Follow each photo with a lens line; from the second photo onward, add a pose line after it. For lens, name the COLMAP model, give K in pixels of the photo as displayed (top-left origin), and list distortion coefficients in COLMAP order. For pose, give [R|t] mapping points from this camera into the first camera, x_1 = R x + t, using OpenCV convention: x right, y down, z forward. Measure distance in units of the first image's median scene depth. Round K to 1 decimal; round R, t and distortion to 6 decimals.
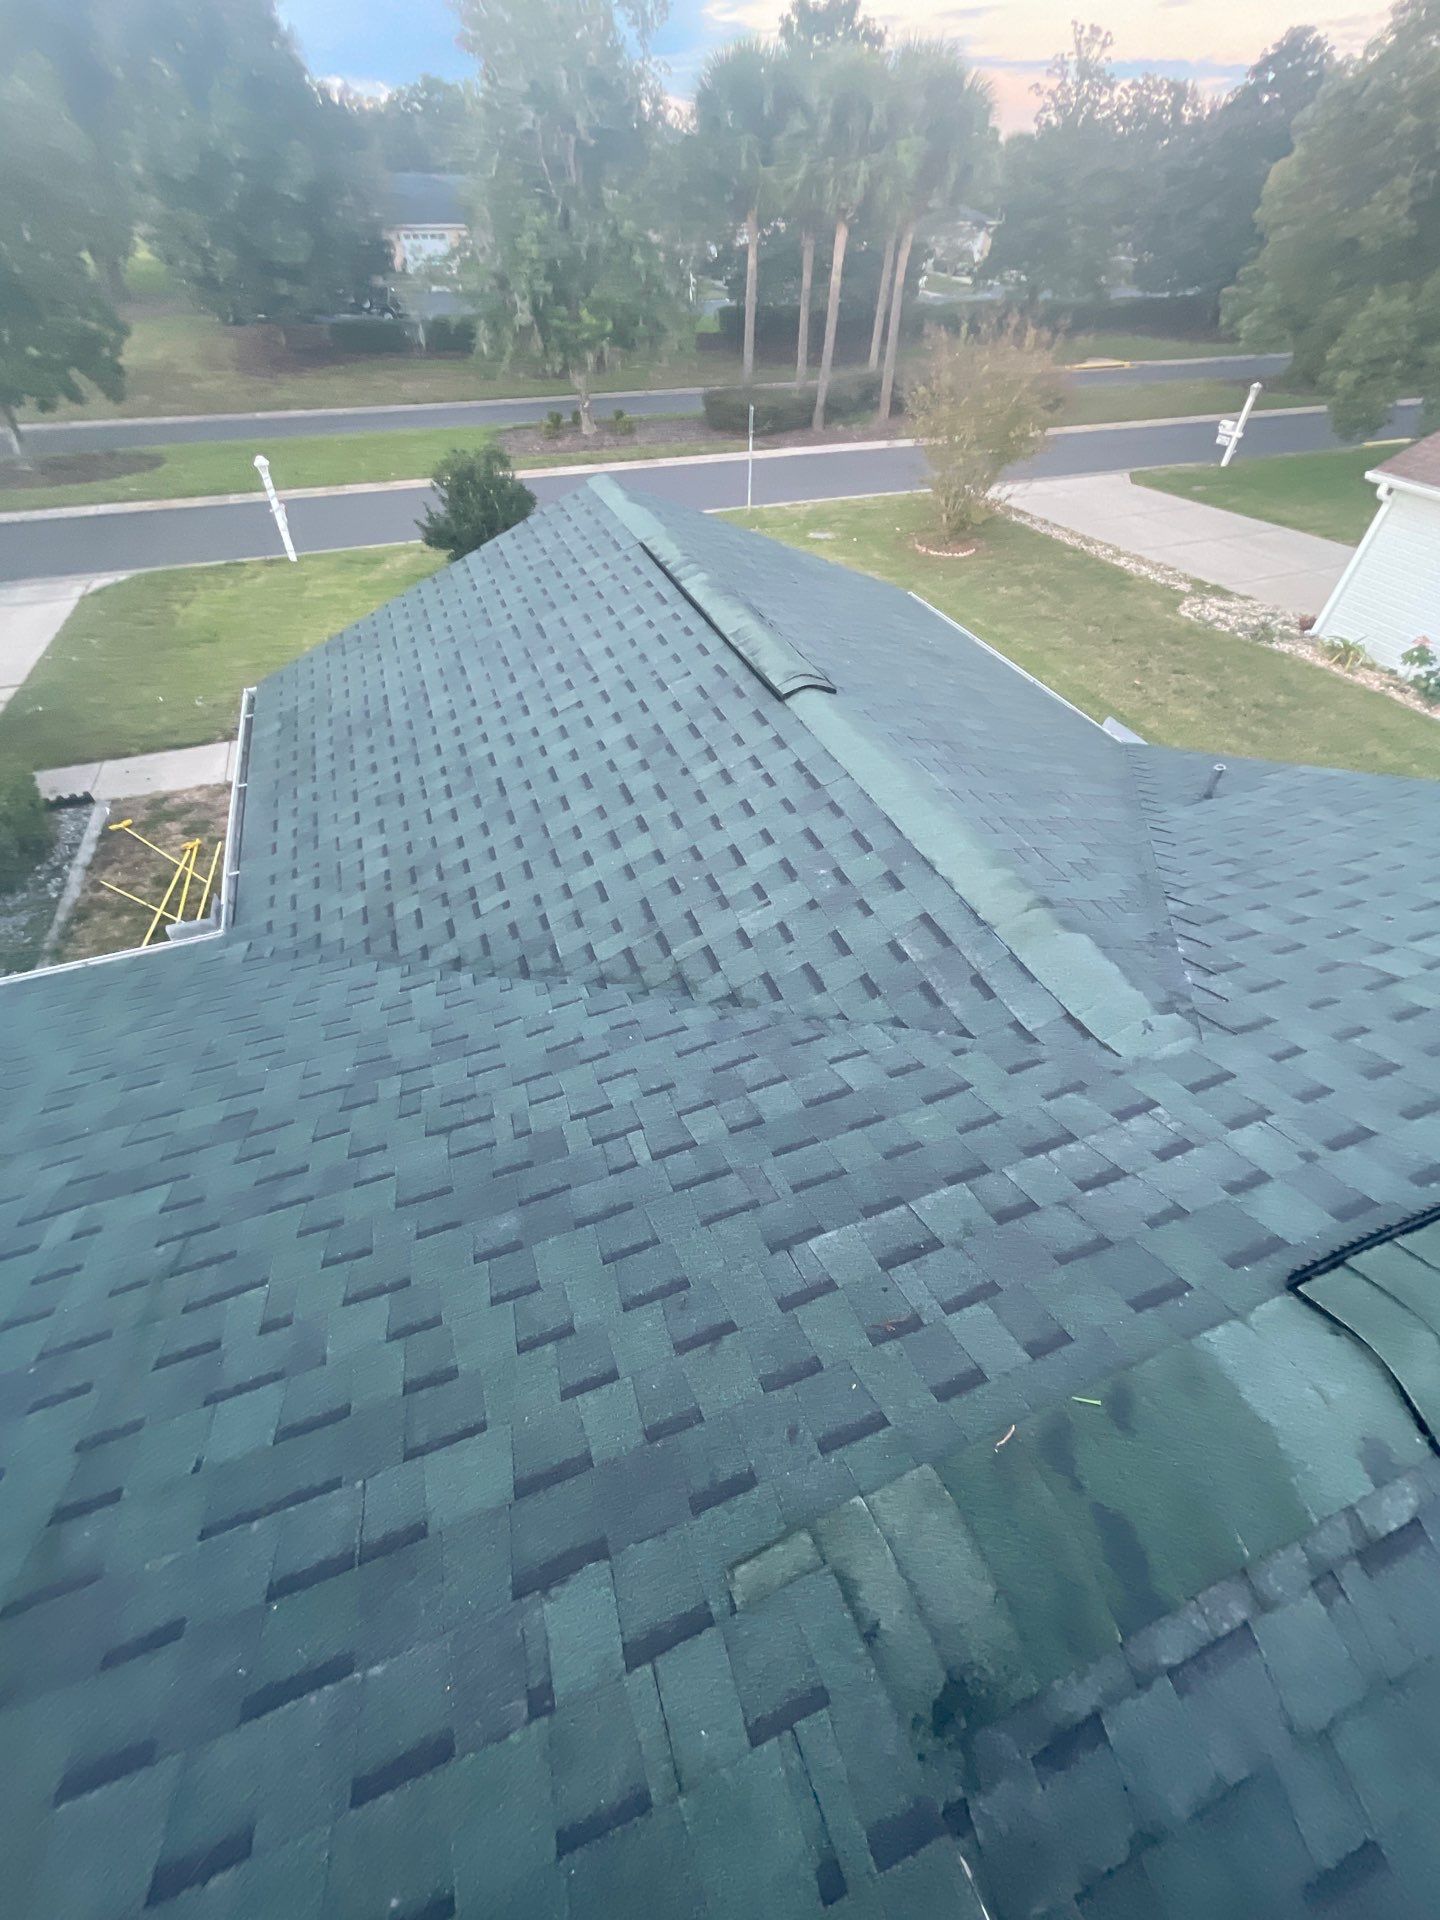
lens RADIAL K [[769.0, 0, 710.7], [0, 769.0, 960.7], [0, 0, 1]] dist [0.001256, 0.000857]
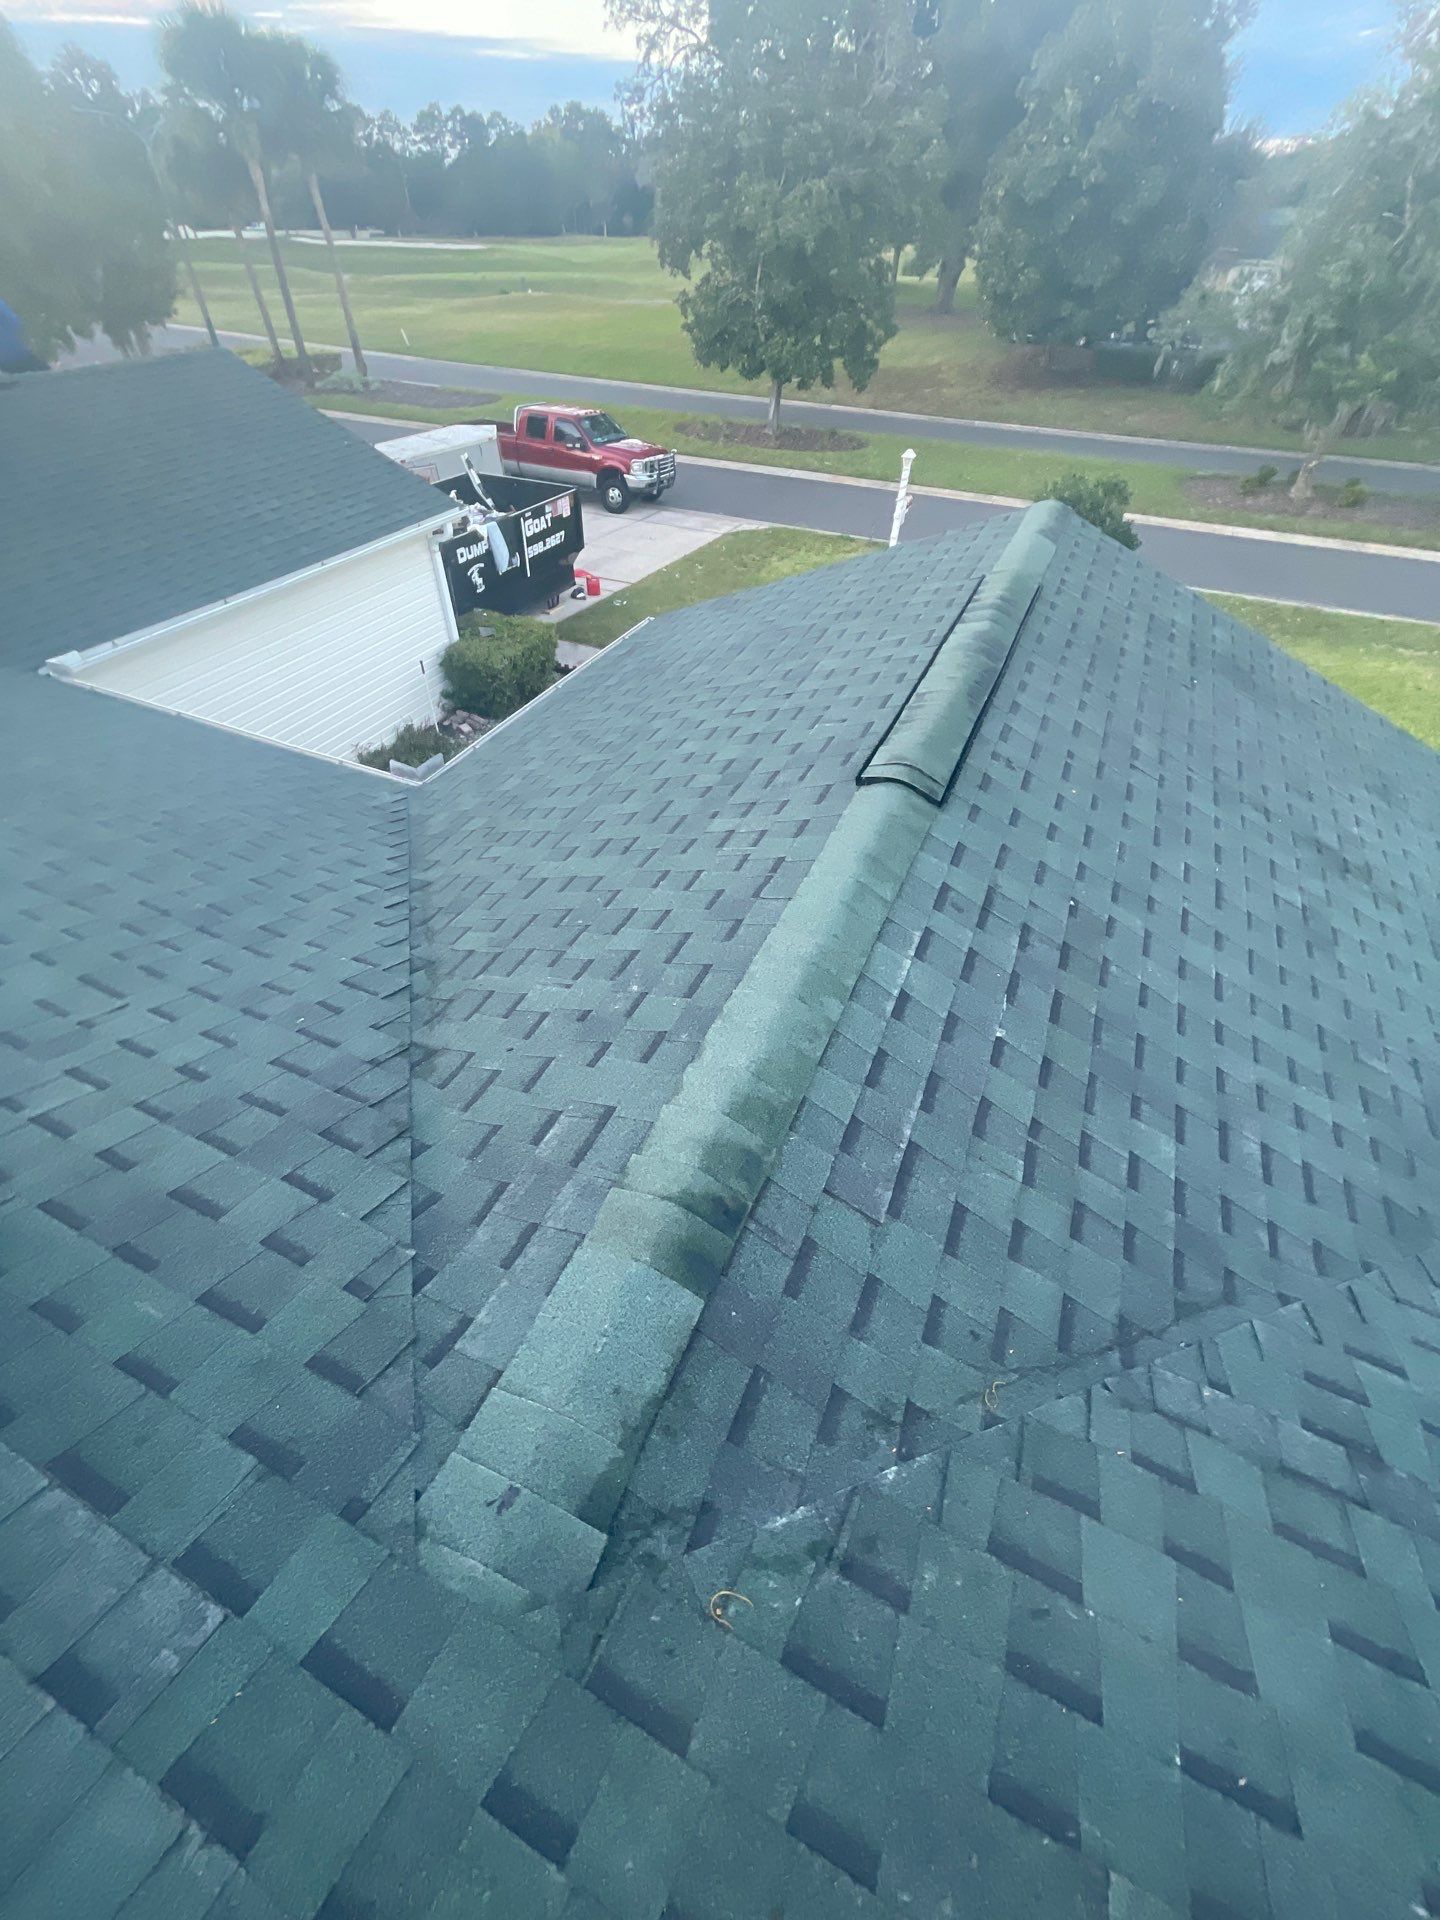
lens RADIAL K [[769.0, 0, 712.4], [0, 769.0, 949.7], [0, 0, 1]] dist [0.001256, 0.000857]
pose [[0.704229, 0.495374, -0.508592, 0.098372], [-0.512407, 0.850477, 0.118863, -0.048449], [0.491428, 0.176899, 0.852763, 0.073069]]
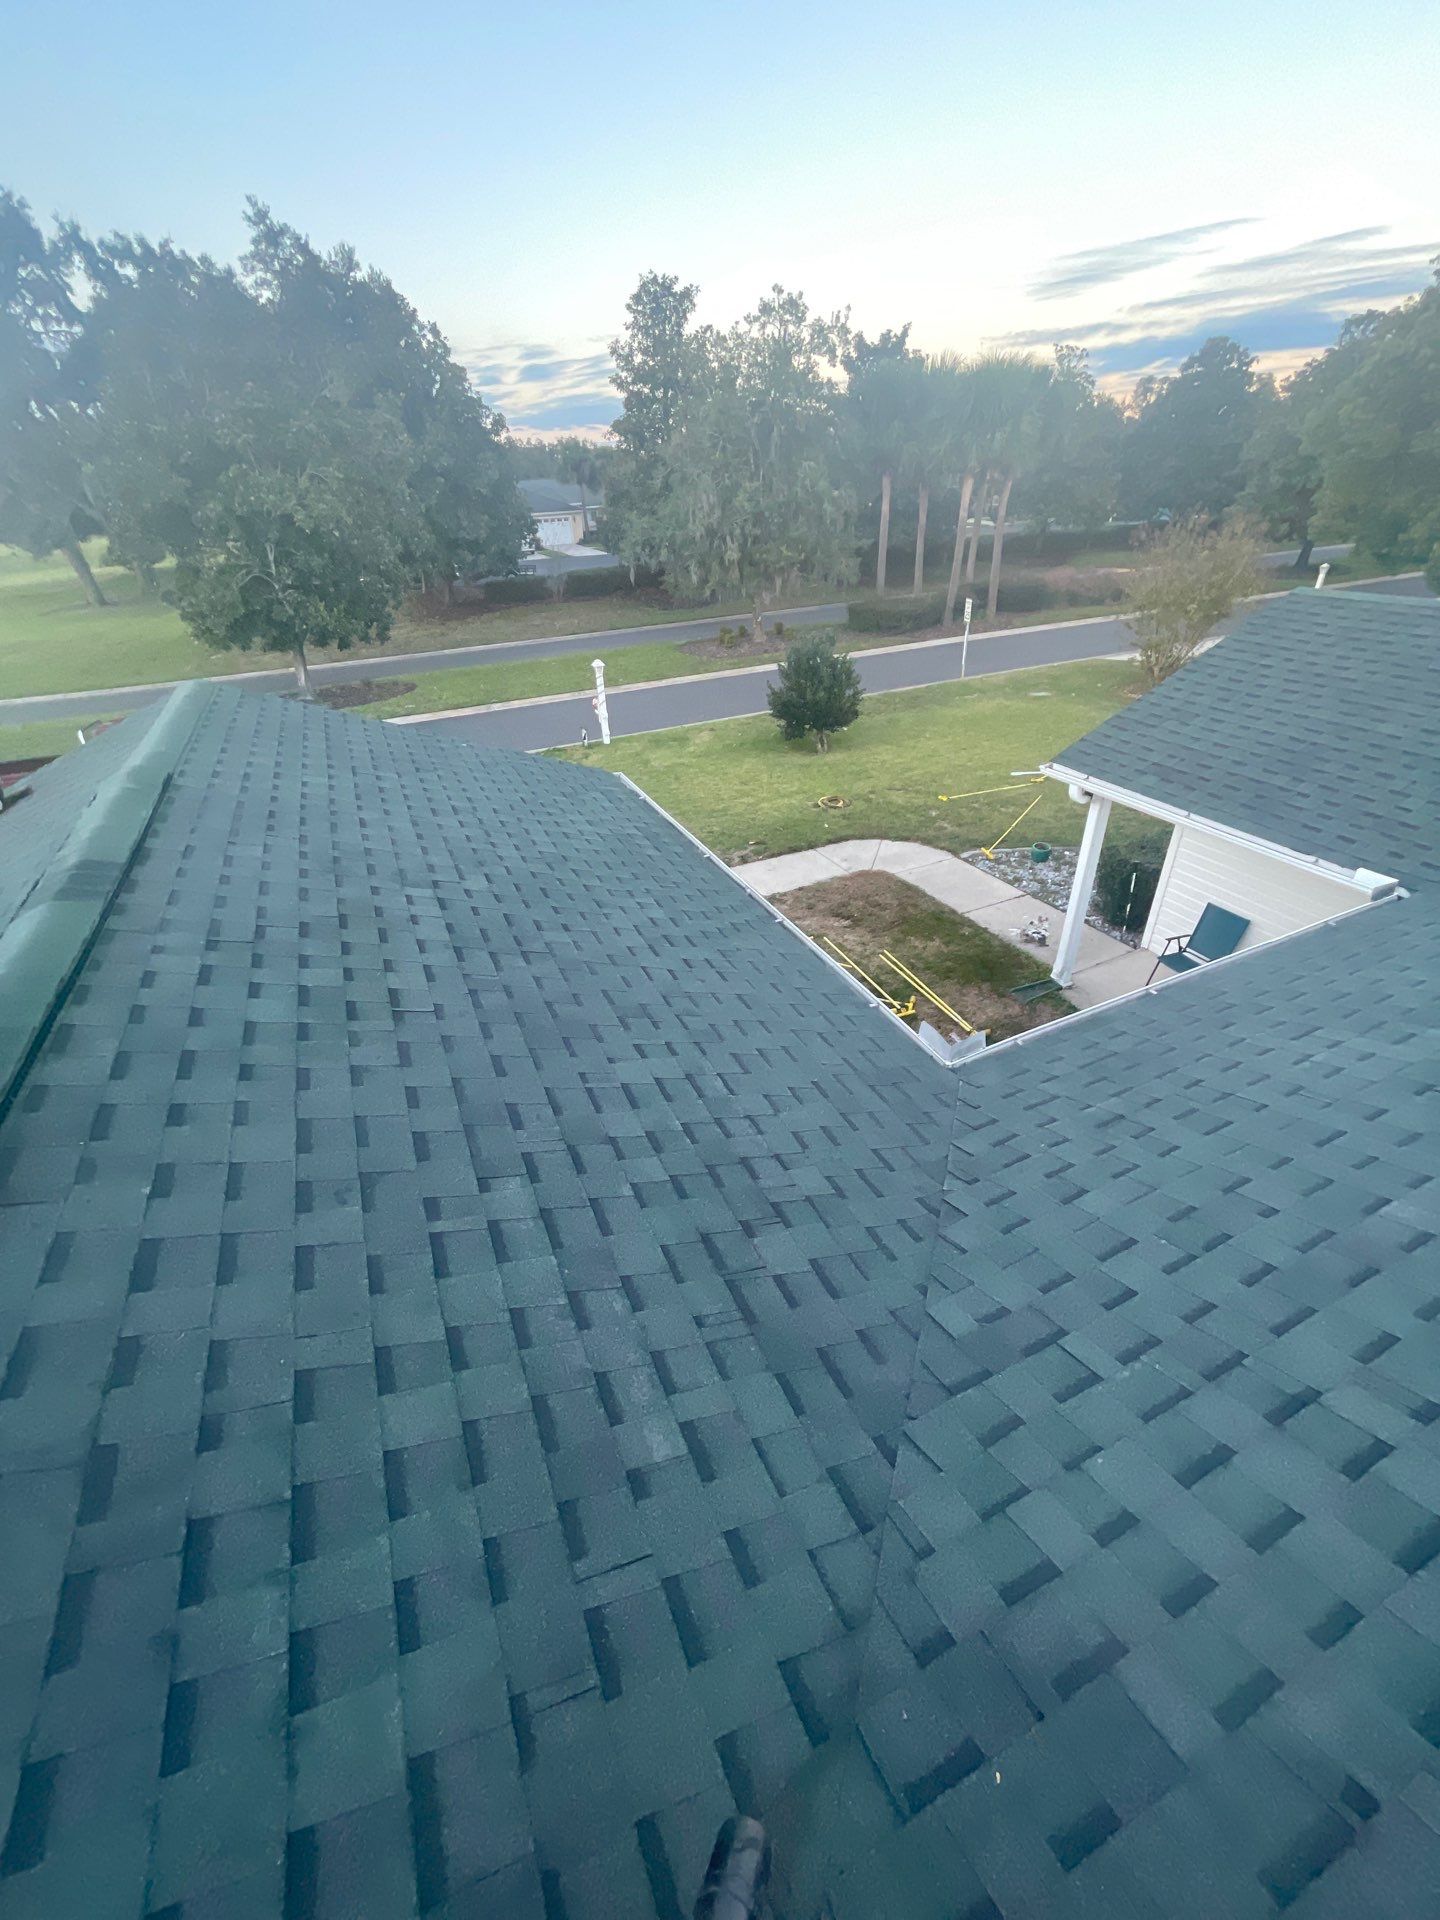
lens RADIAL K [[769.0, 0, 710.8], [0, 769.0, 965.1], [0, 0, 1]] dist [0.001256, 0.000857]
pose [[0.995823, -0.084083, 0.035592, -0.462616], [0.089985, 0.969851, -0.226478, 0.061086], [-0.015476, 0.228735, 0.973366, -0.019228]]
